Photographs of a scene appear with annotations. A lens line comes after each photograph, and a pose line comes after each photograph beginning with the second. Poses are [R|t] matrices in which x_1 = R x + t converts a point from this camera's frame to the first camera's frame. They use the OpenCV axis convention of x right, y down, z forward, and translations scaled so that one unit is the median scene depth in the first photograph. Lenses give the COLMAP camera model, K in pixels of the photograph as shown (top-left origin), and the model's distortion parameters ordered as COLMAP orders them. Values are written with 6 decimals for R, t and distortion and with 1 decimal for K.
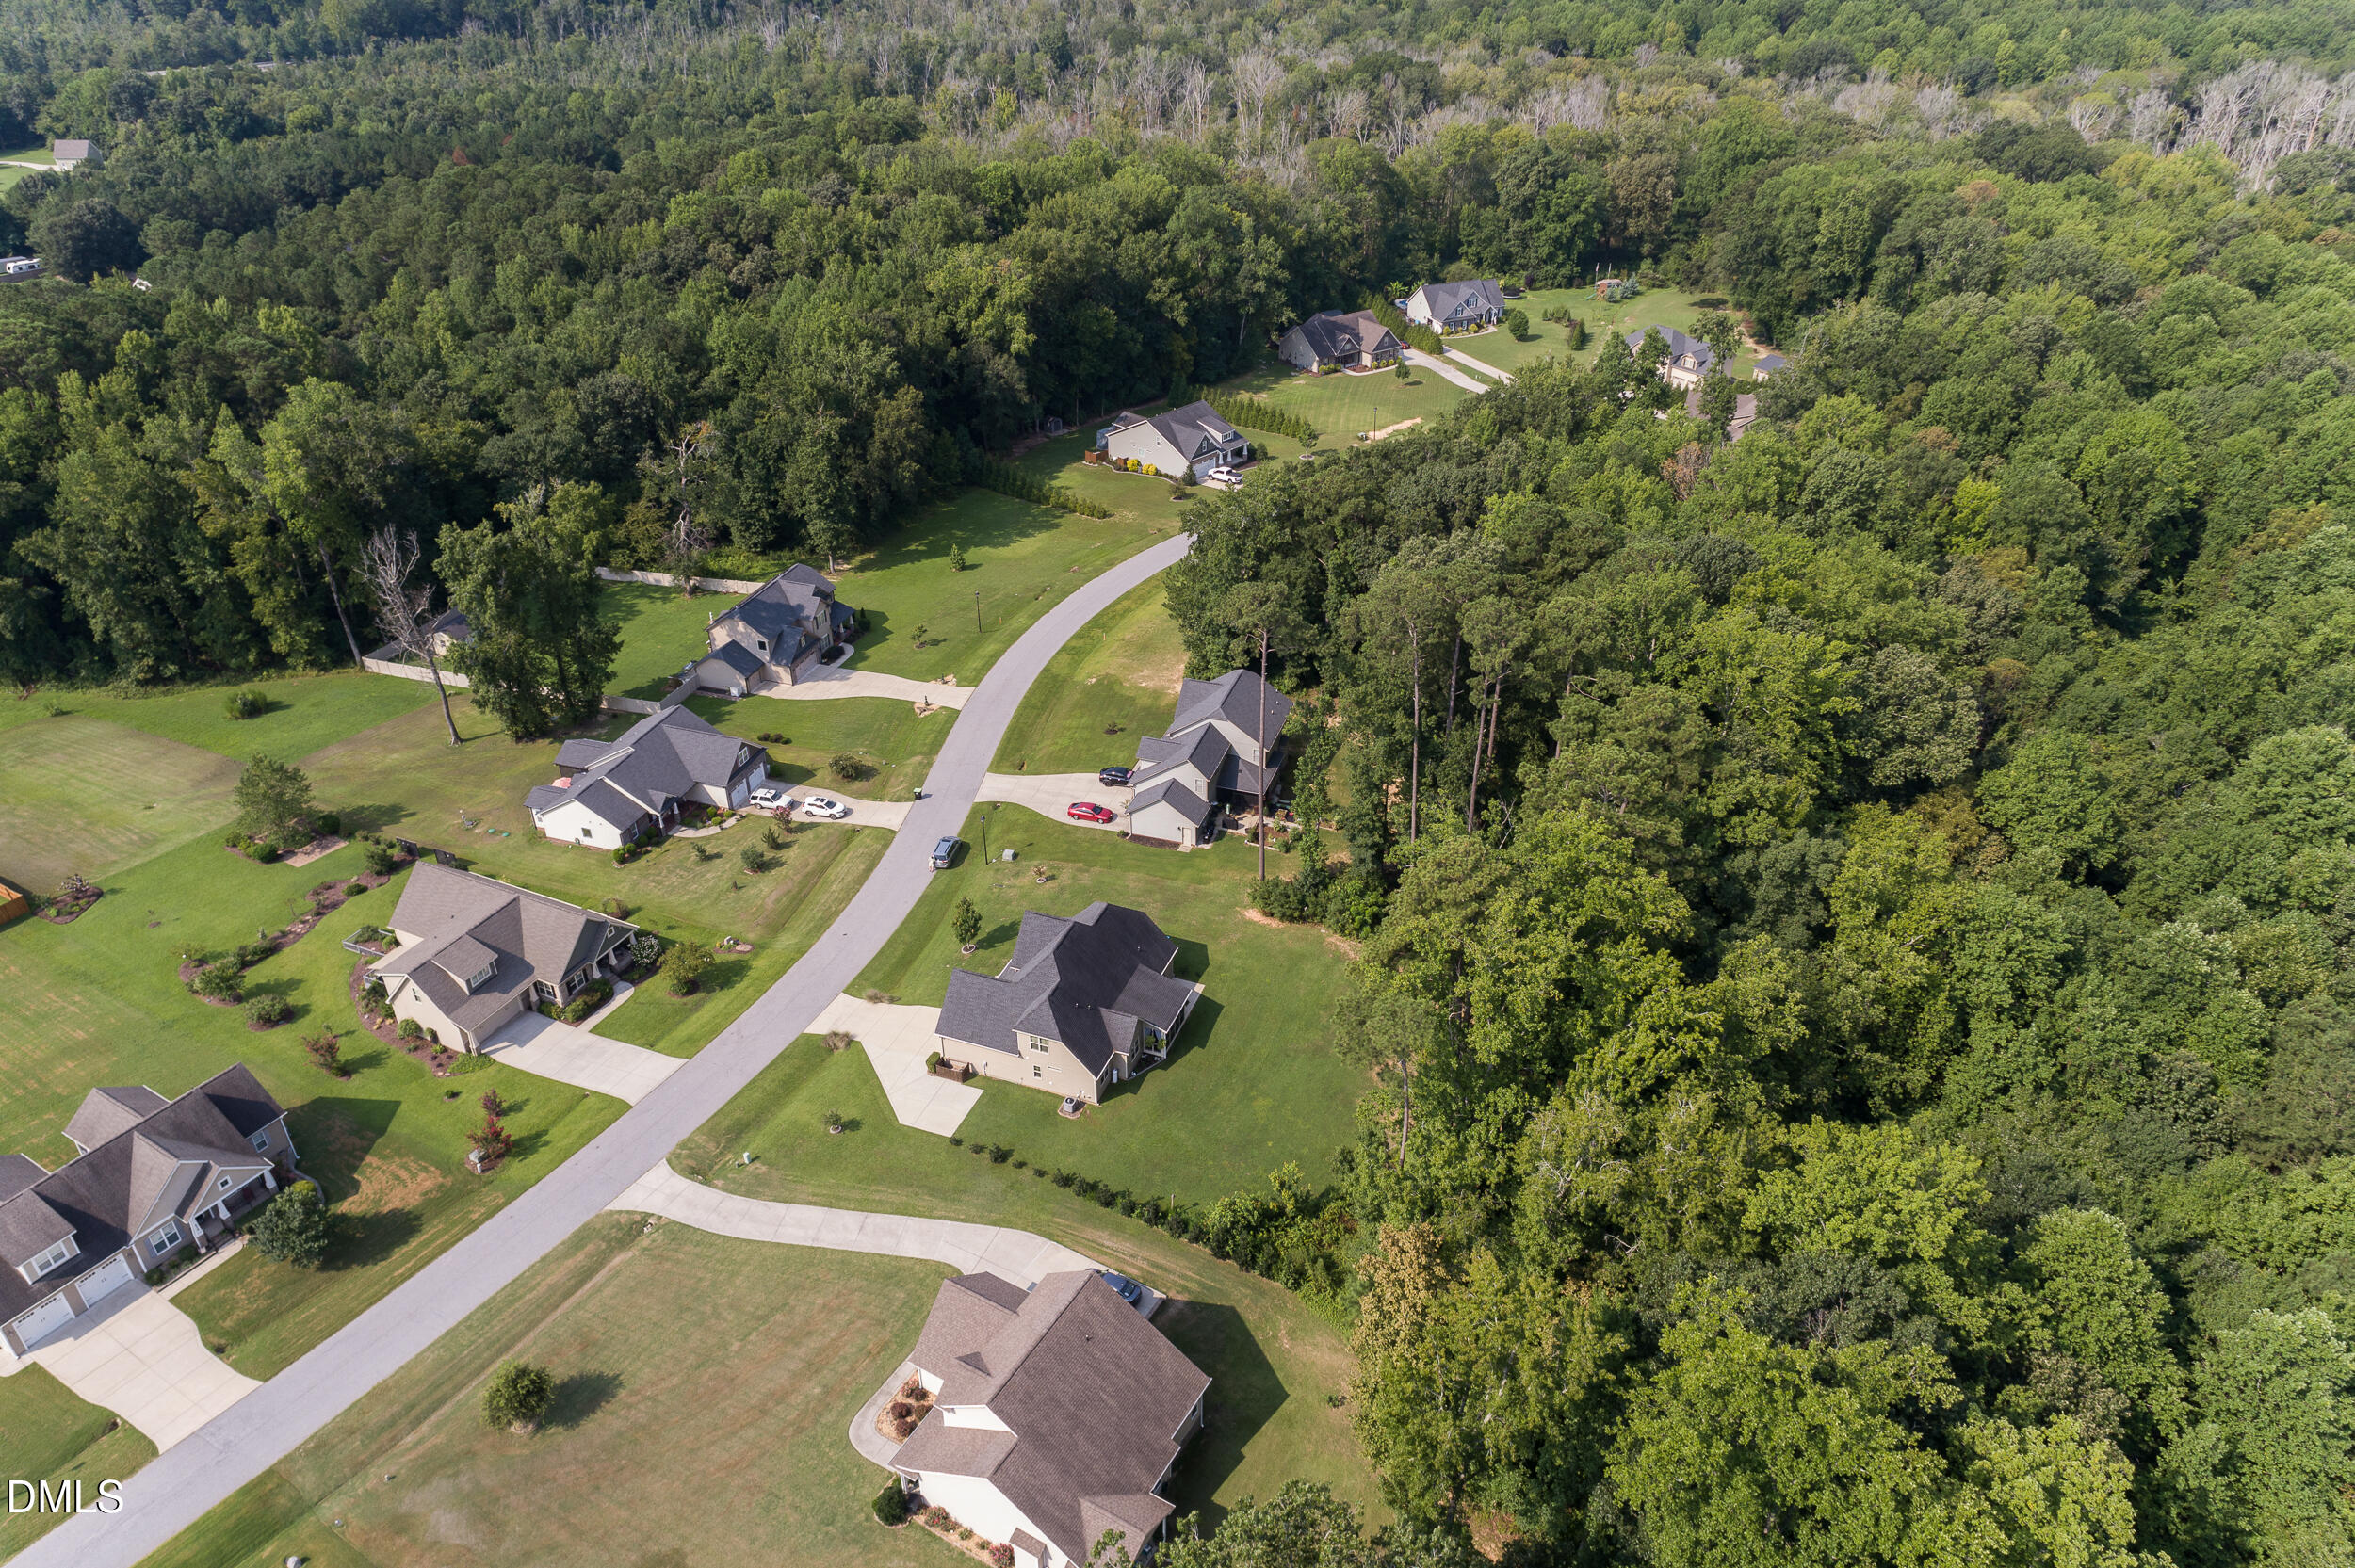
lens RADIAL K [[1639.0, 0, 1223.1], [0, 1639.0, 781.4], [0, 0, 1]] dist [0.020406, 0.018797]
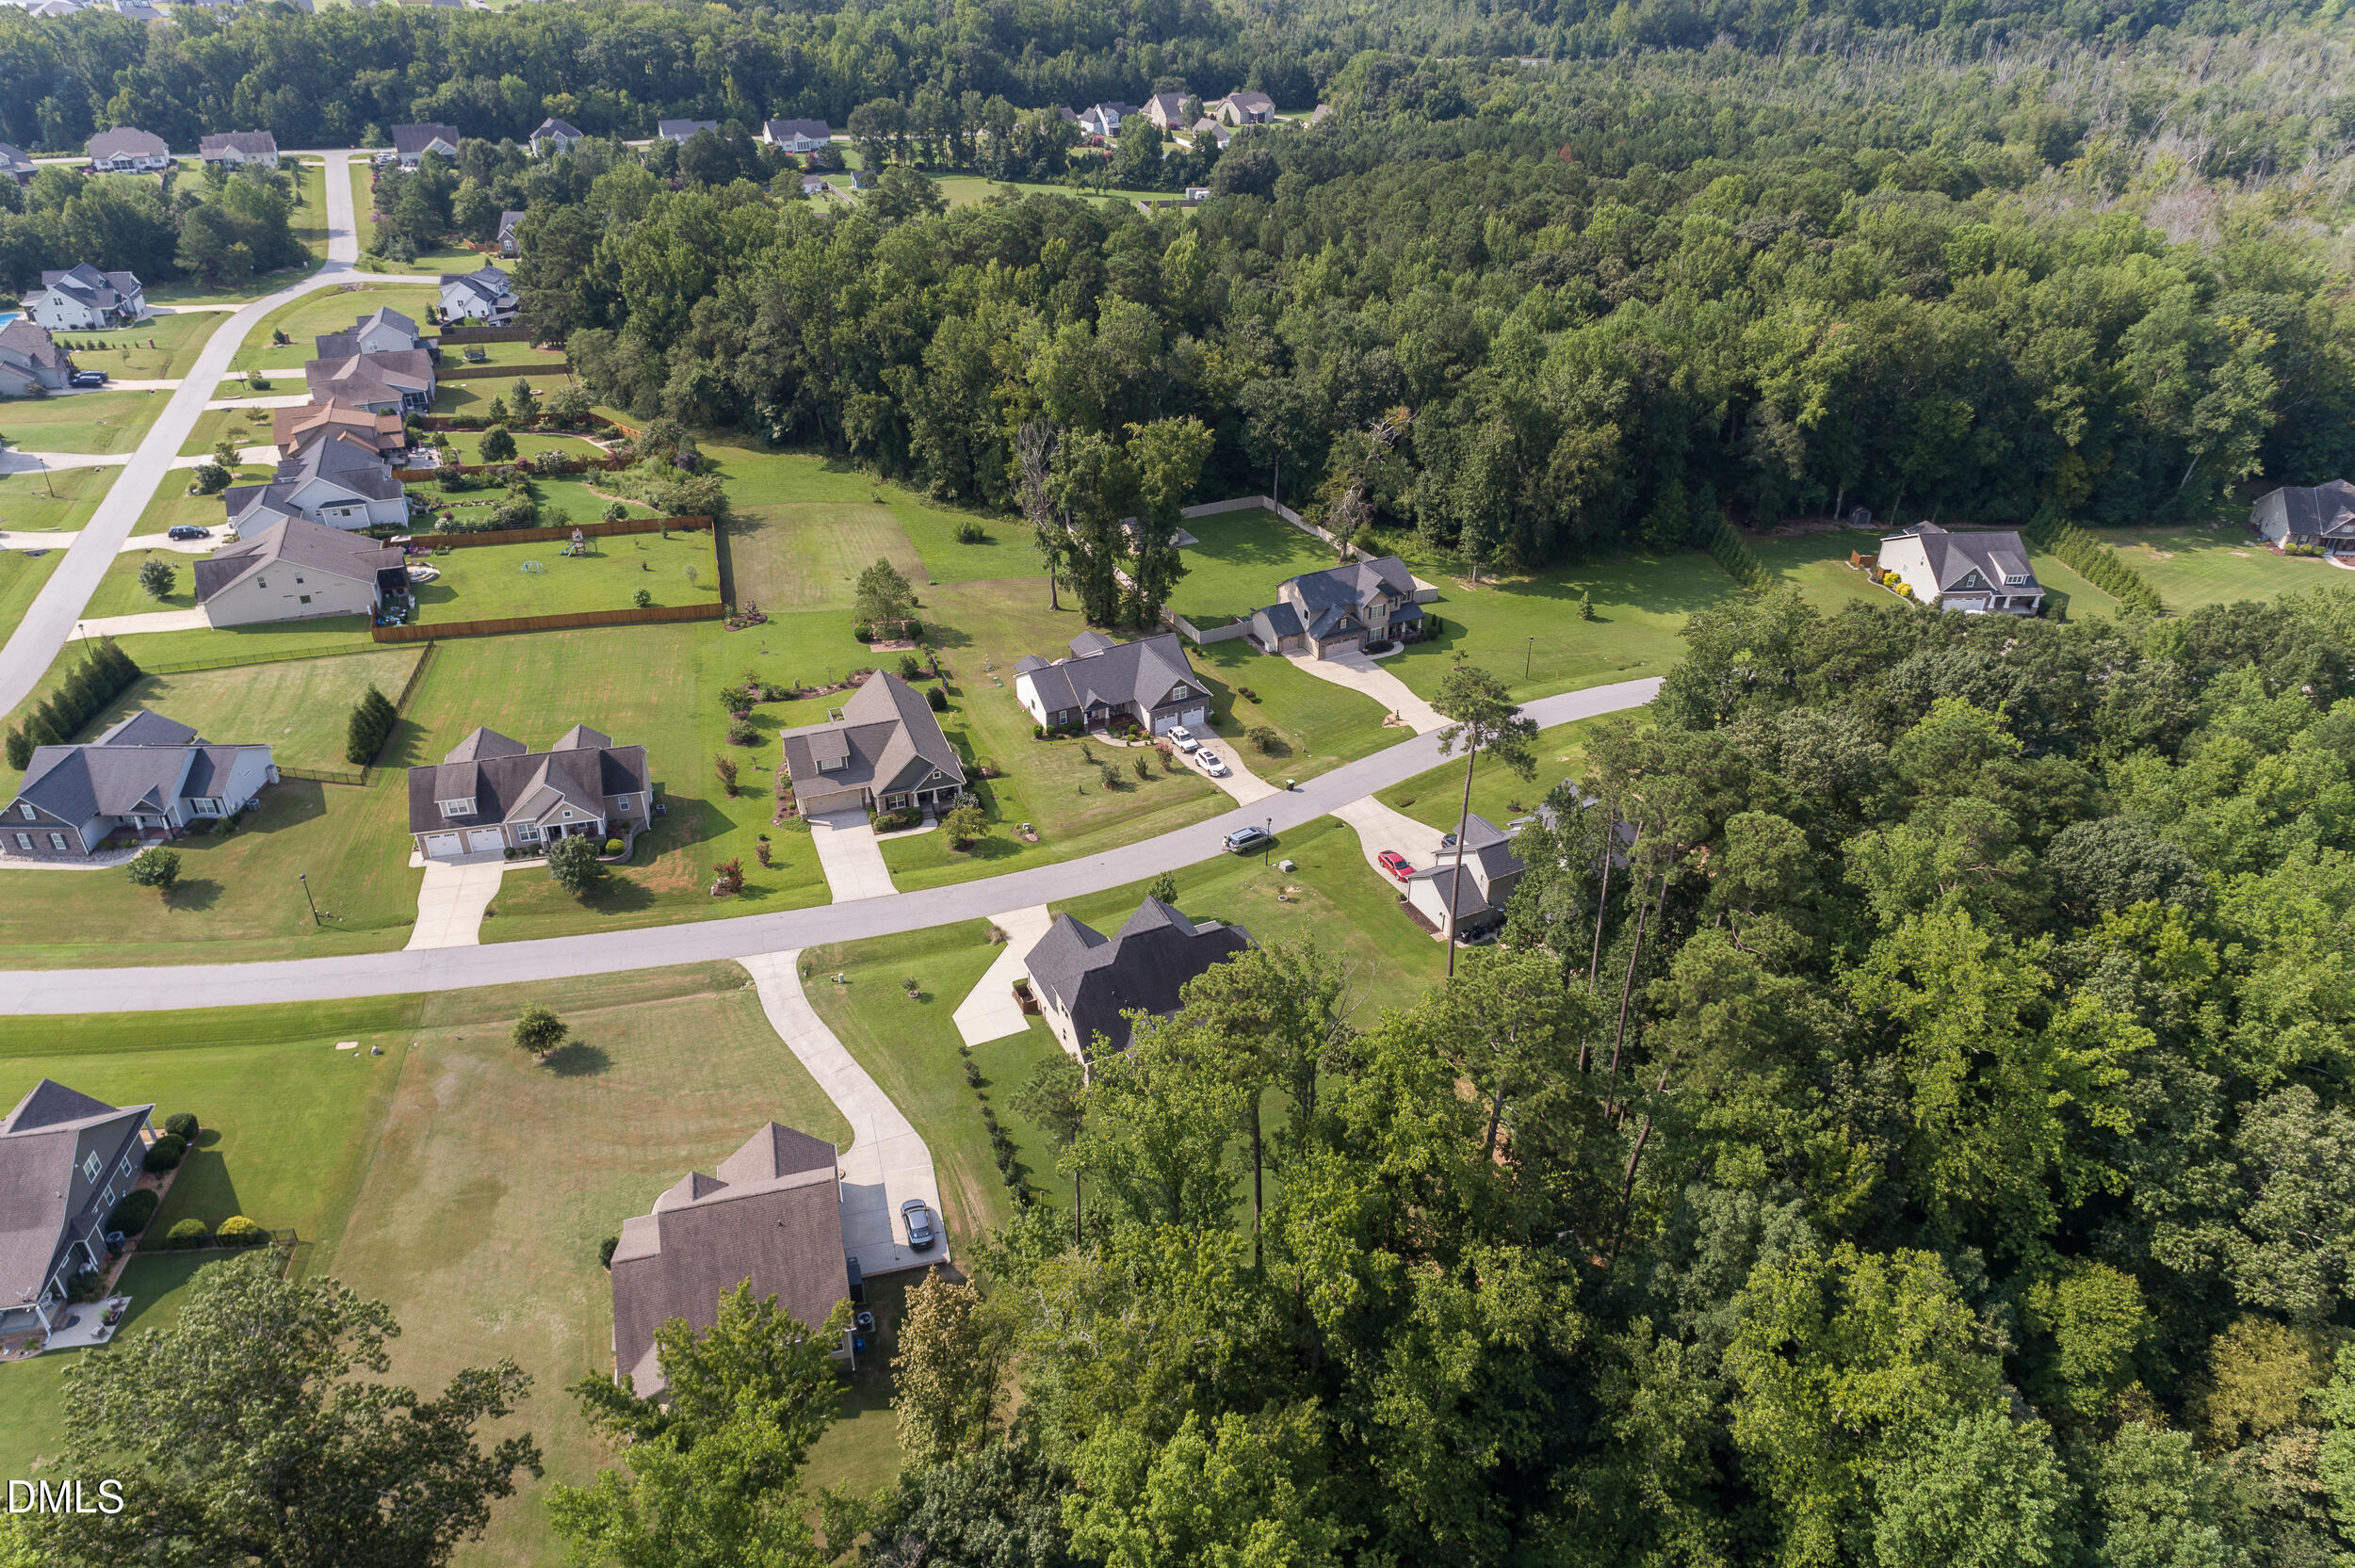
lens RADIAL K [[1639.0, 0, 1156.9], [0, 1639.0, 777.4], [0, 0, 1]] dist [0.020406, 0.018797]
pose [[0.699742, 0.366711, -0.613094, 0.395305], [-0.373987, 0.919243, 0.122986, -0.095048], [0.608682, 0.143230, 0.780379, 0.163550]]
